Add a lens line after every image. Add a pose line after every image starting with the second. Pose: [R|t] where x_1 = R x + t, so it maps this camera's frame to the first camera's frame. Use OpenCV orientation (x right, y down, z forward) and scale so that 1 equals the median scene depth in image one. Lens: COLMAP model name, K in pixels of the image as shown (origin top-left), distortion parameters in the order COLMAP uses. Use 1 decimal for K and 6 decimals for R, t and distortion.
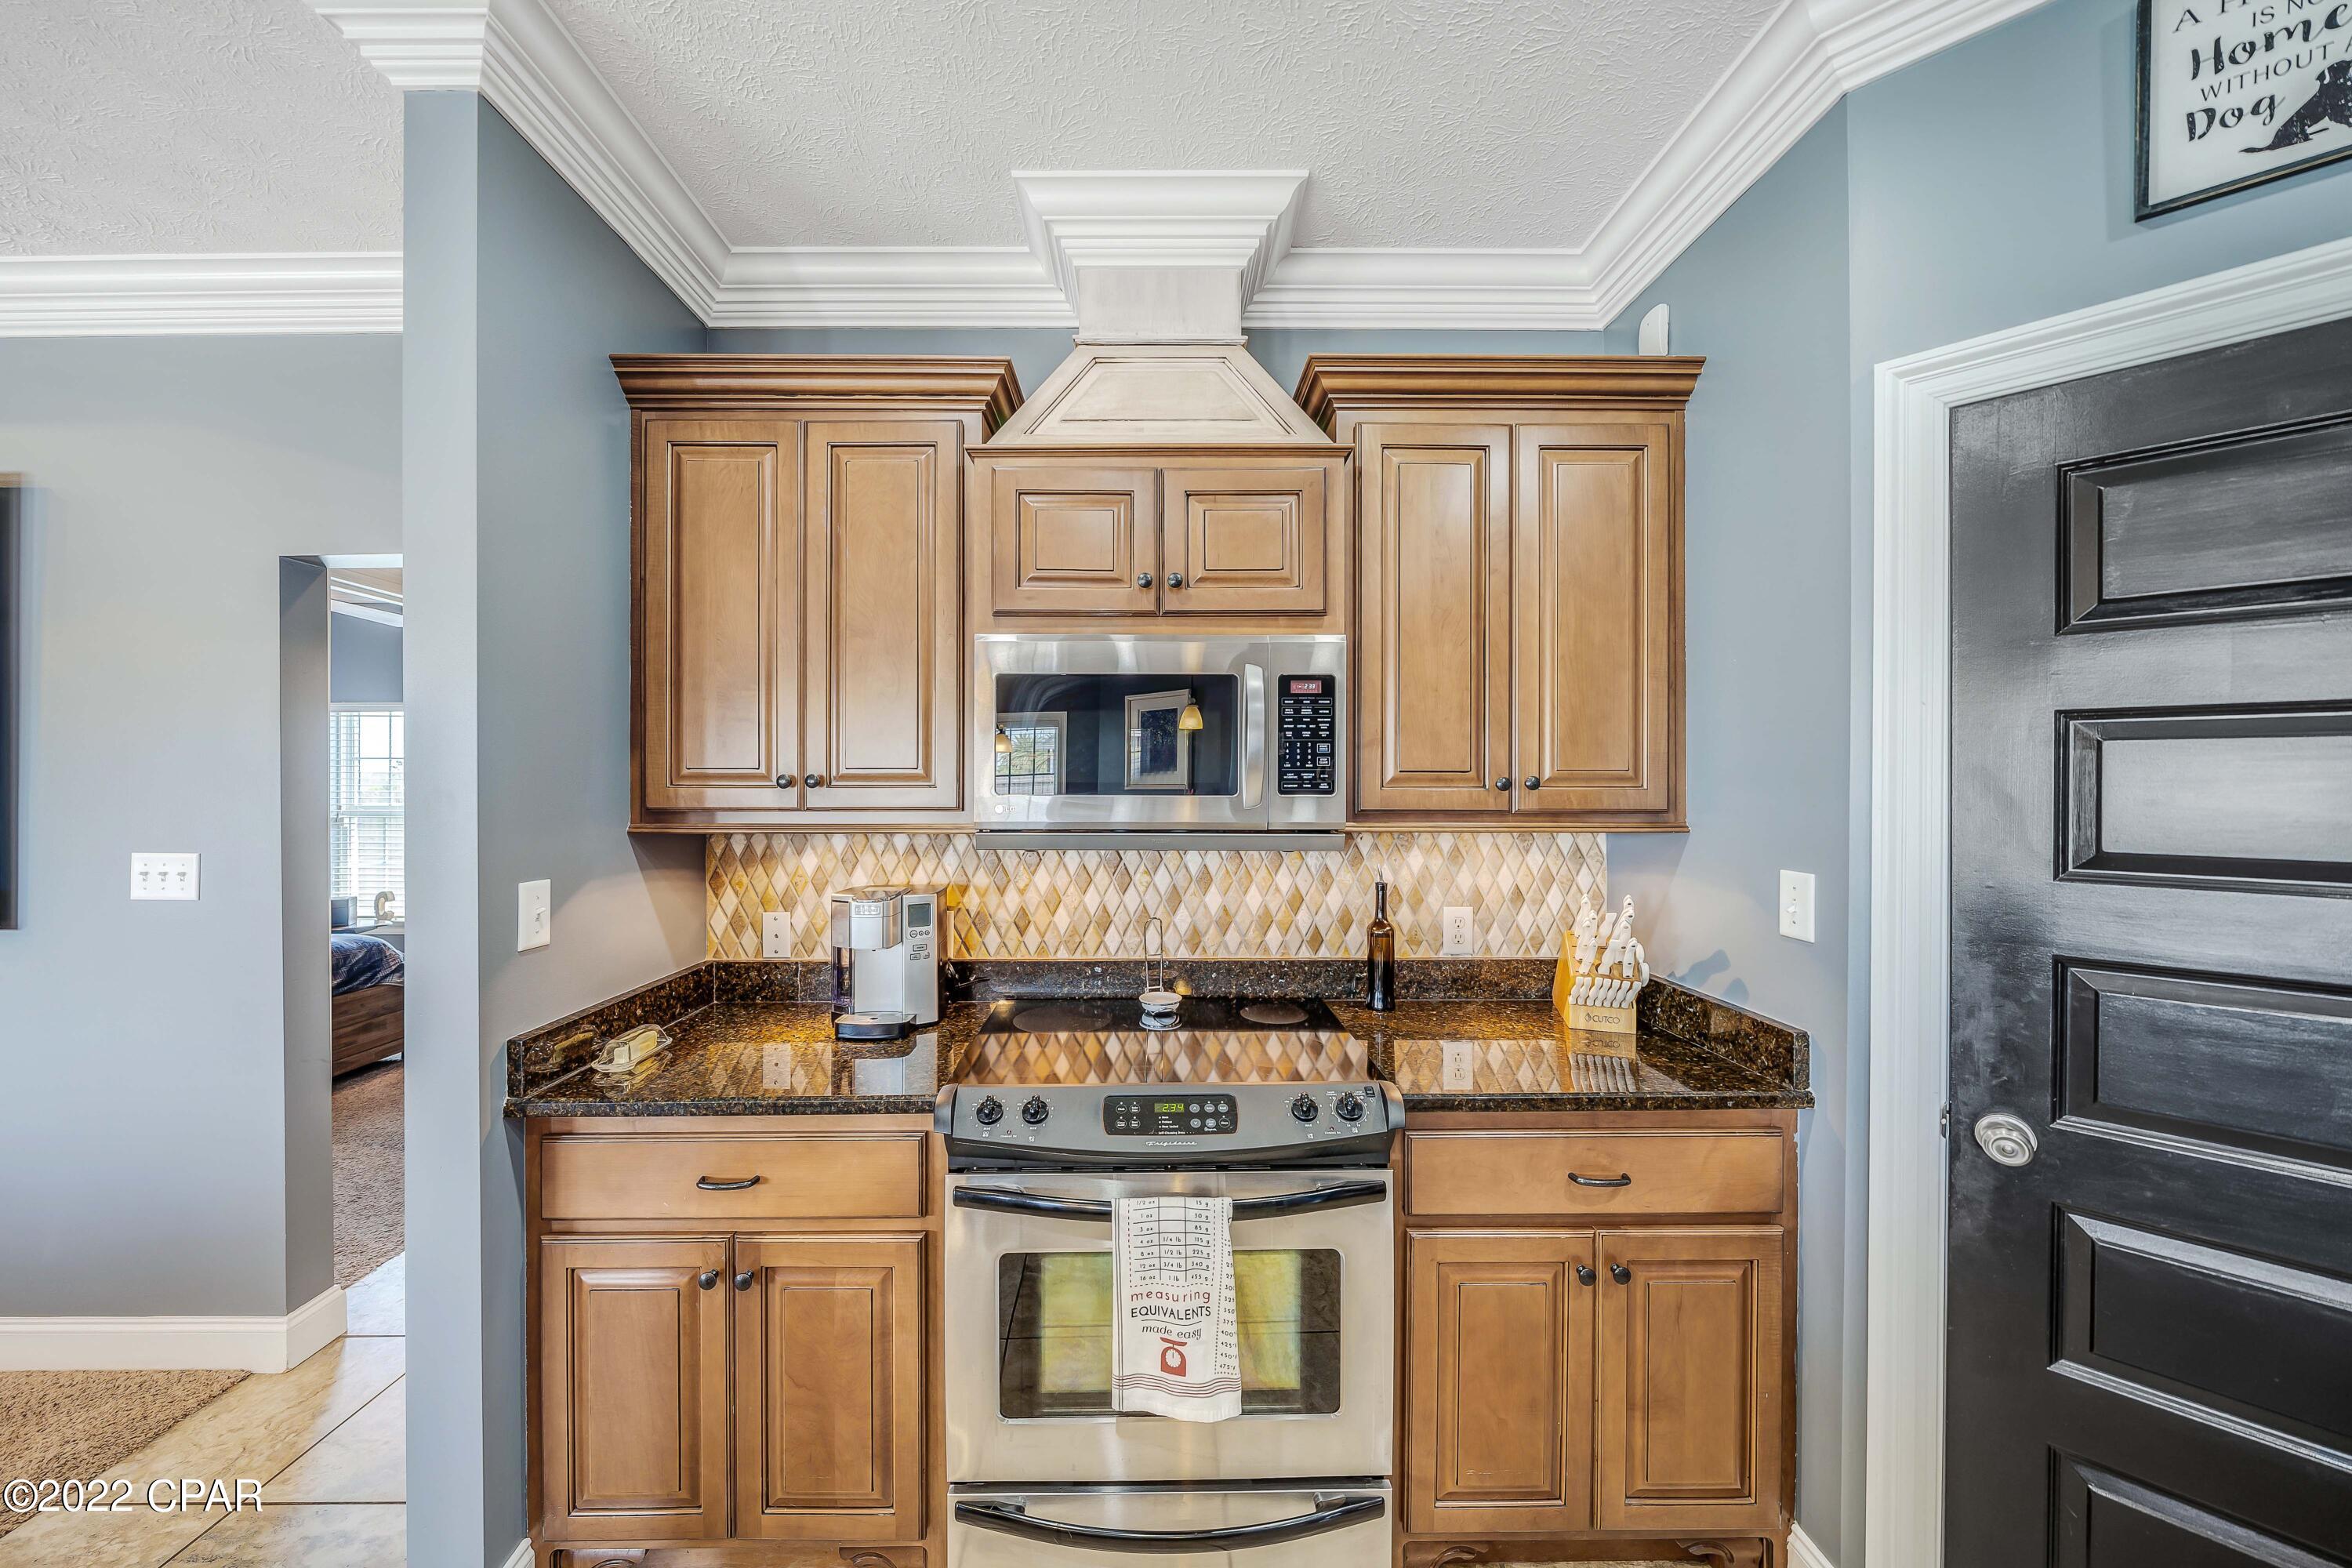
lens RADIAL K [[800.7, 0, 1176.0], [0, 800.7, 784.0], [0, 0, 1]] dist [-0.001139, -0.000161]
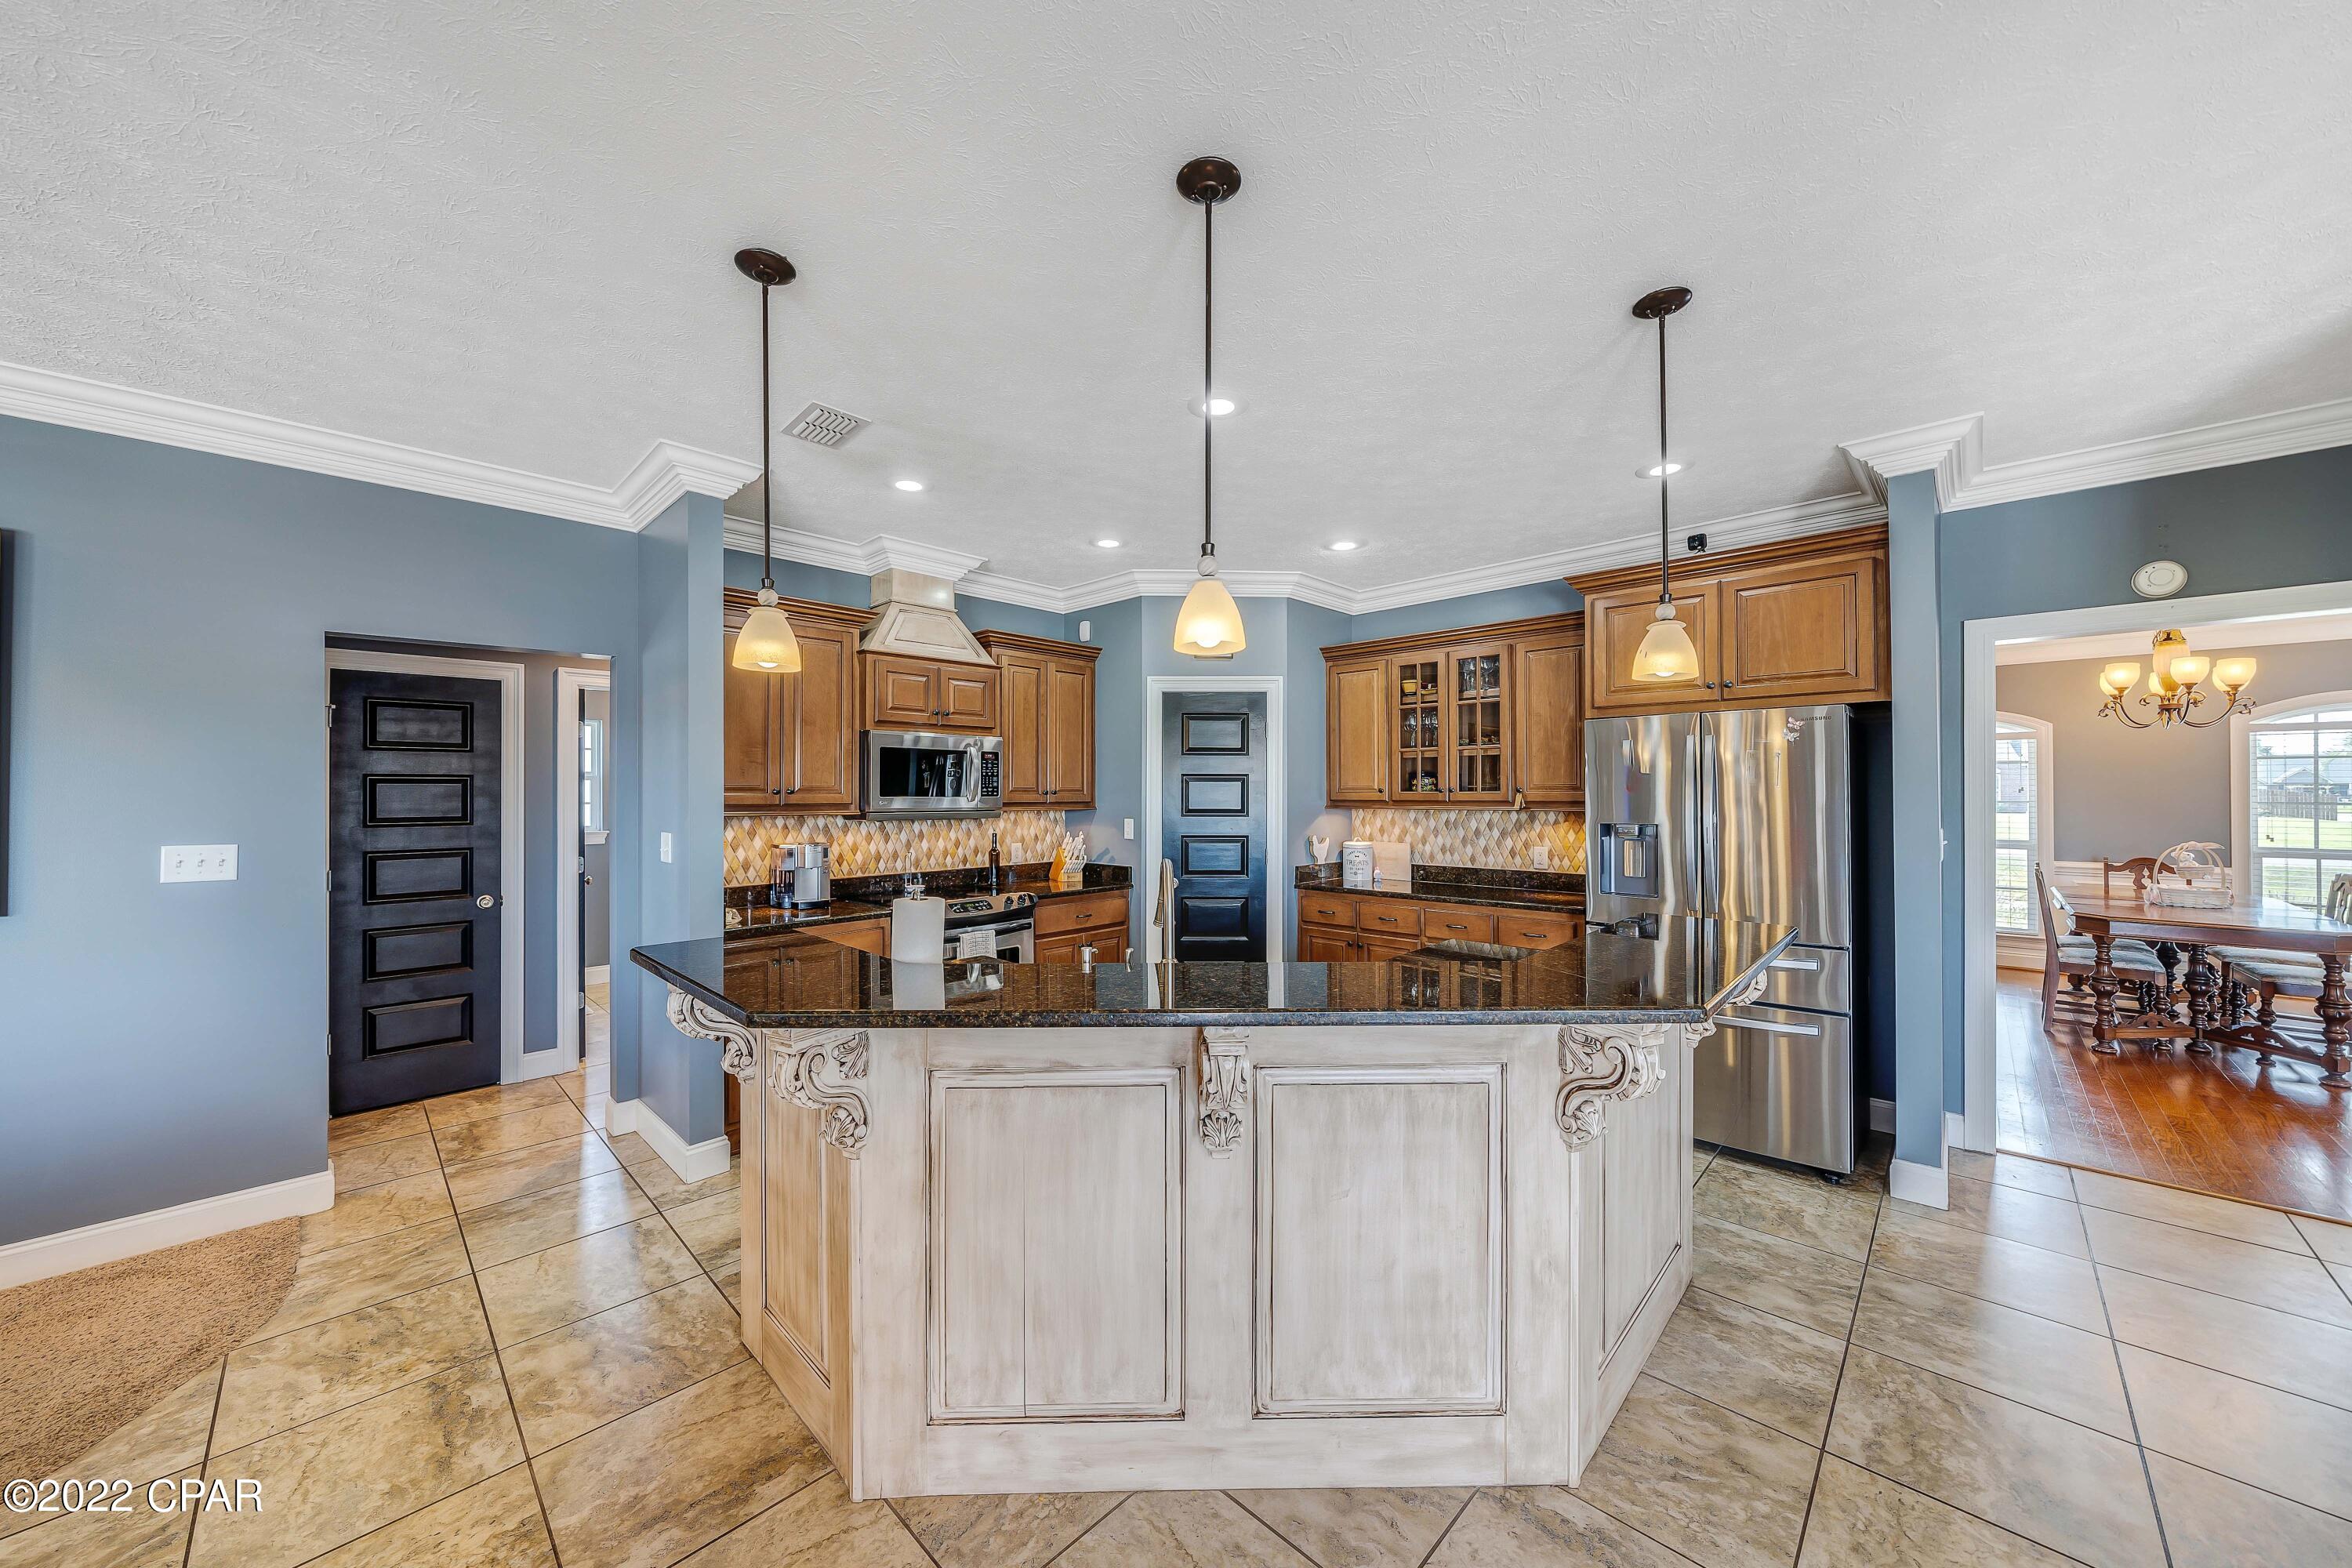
lens RADIAL K [[823.4, 0, 1148.5], [0, 823.4, 791.4], [0, 0, 1]] dist [-0.003739, -0.000048]
pose [[0.716828, 0.001574, 0.697248, -1.277064], [0.001243, 0.999993, -0.003535, 0.005777], [-0.697249, 0.003400, 0.716821, -1.241496]]
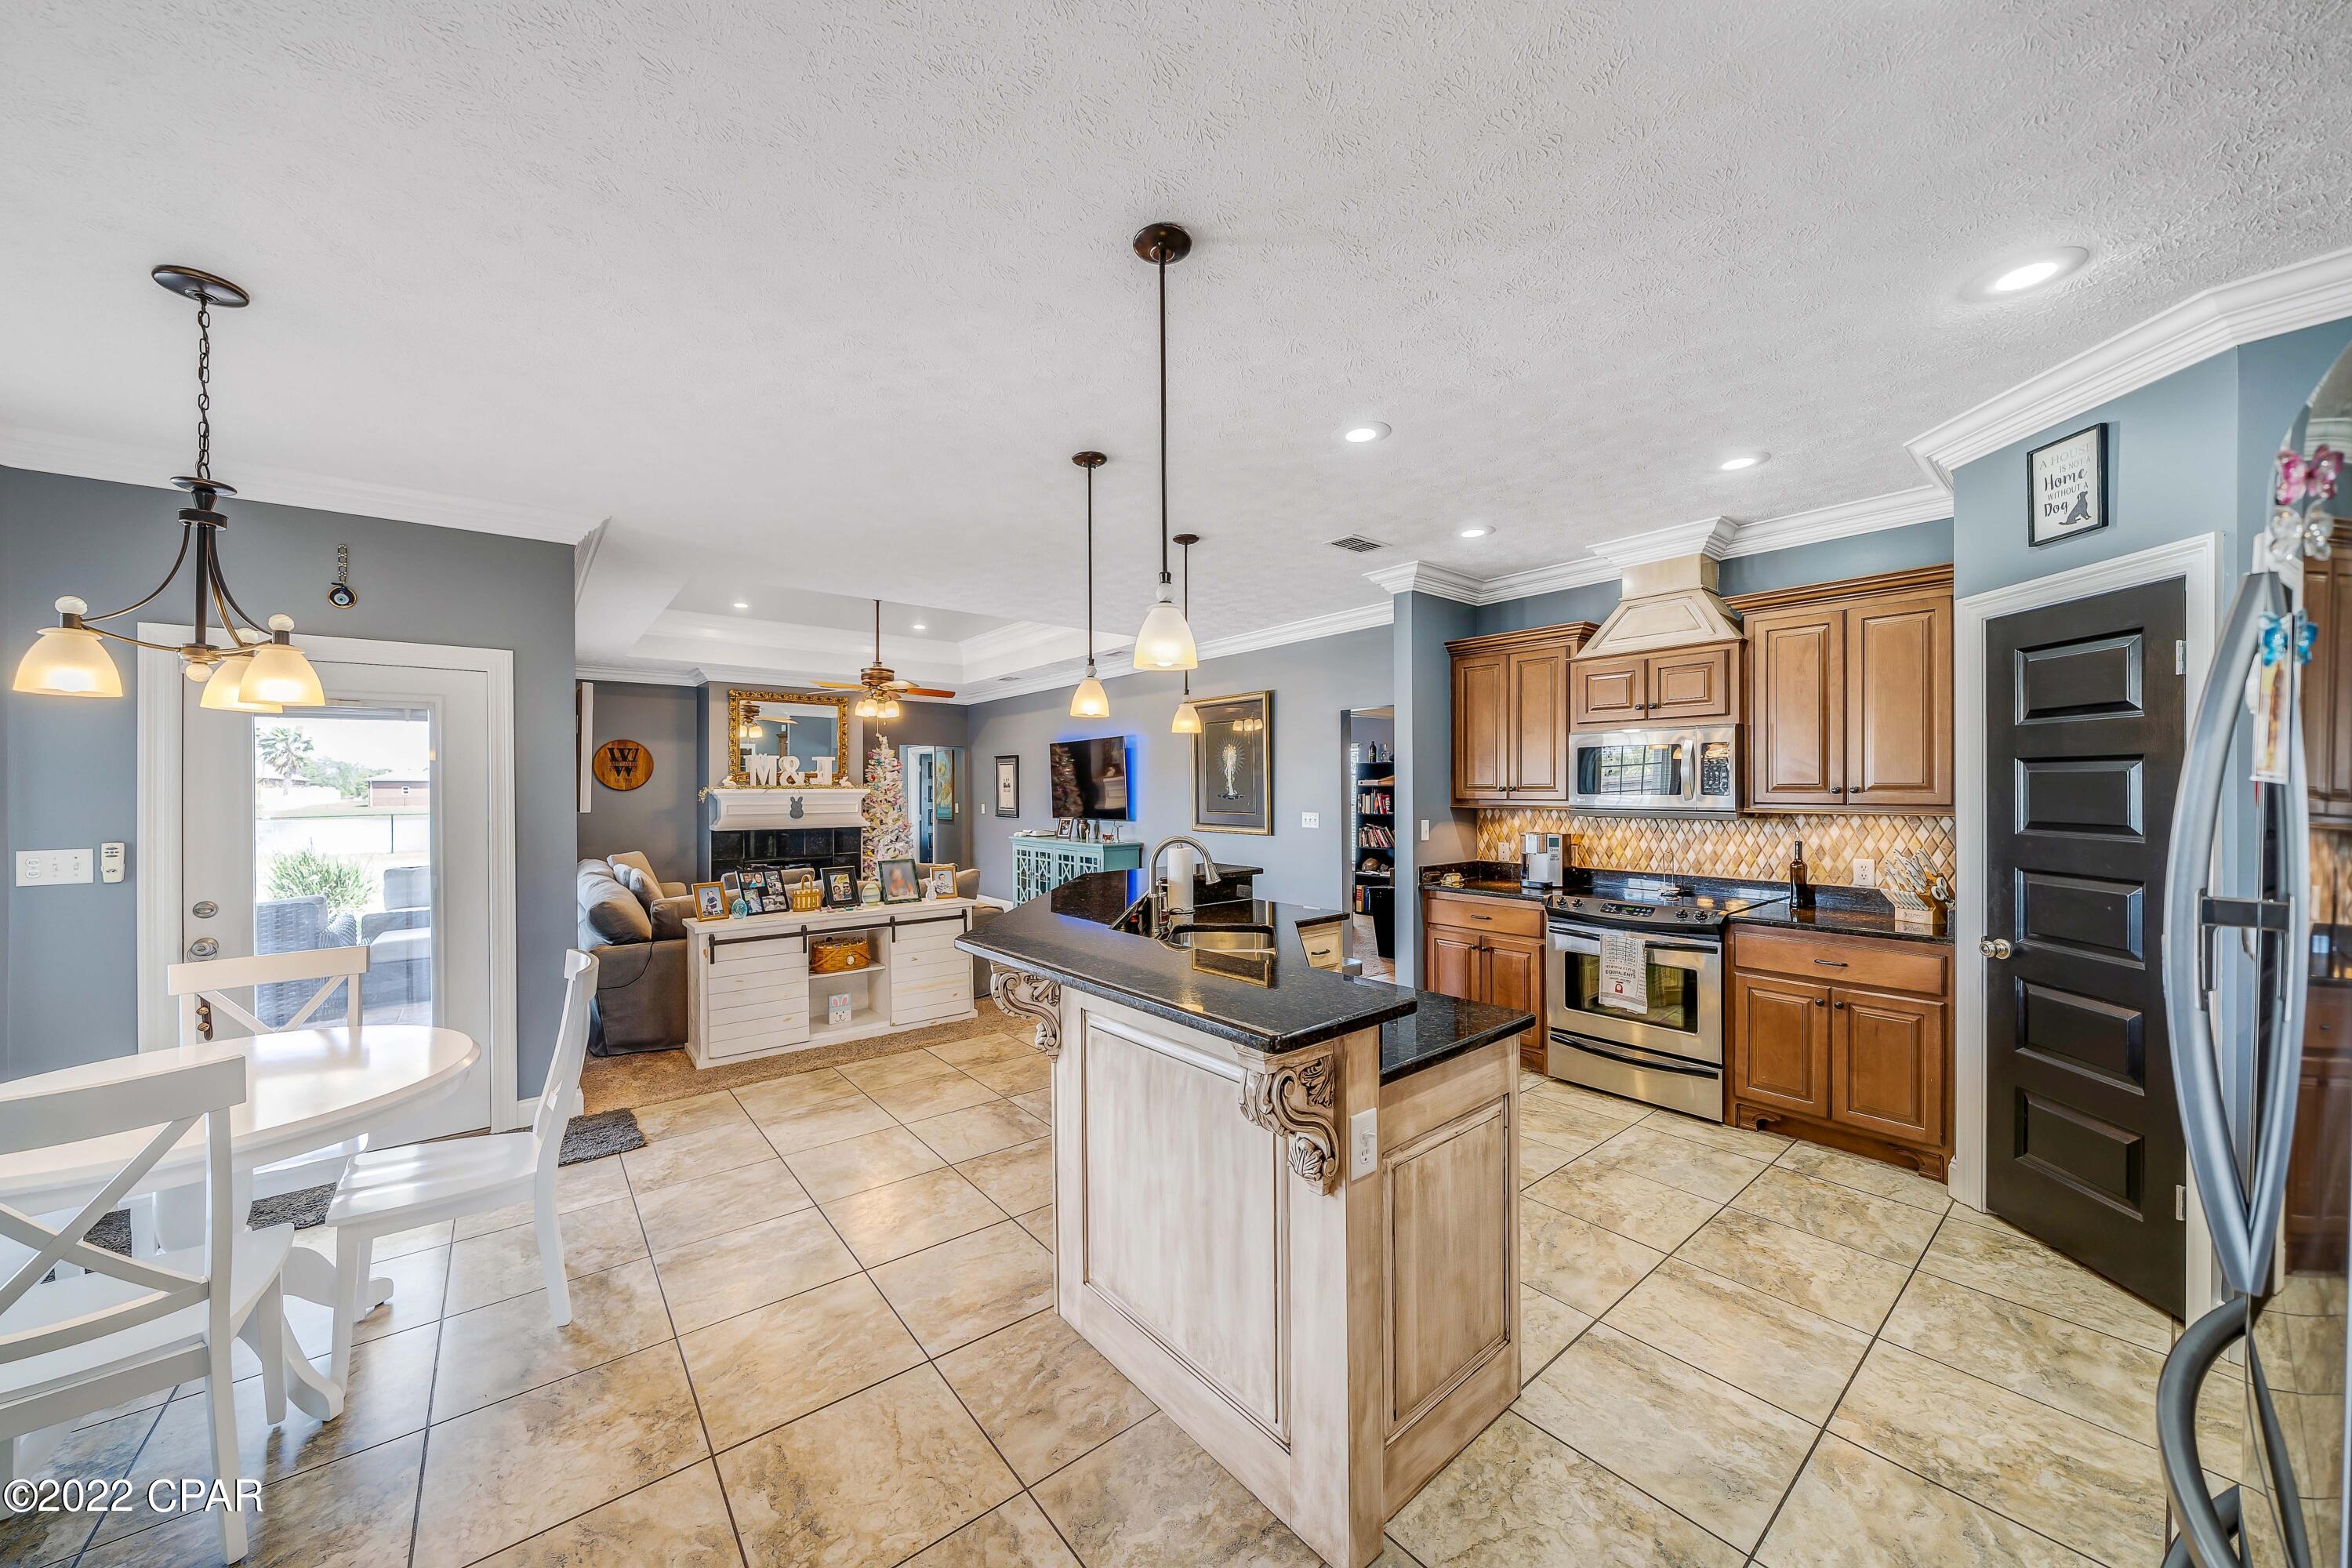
lens RADIAL K [[823.4, 0, 1148.5], [0, 823.4, 791.4], [0, 0, 1]] dist [-0.003739, -0.000048]
pose [[0.594552, 0.001875, -0.804055, 1.007281], [0.002441, 0.999988, 0.004137, -0.009131], [0.804053, -0.004422, 0.594541, -1.567599]]
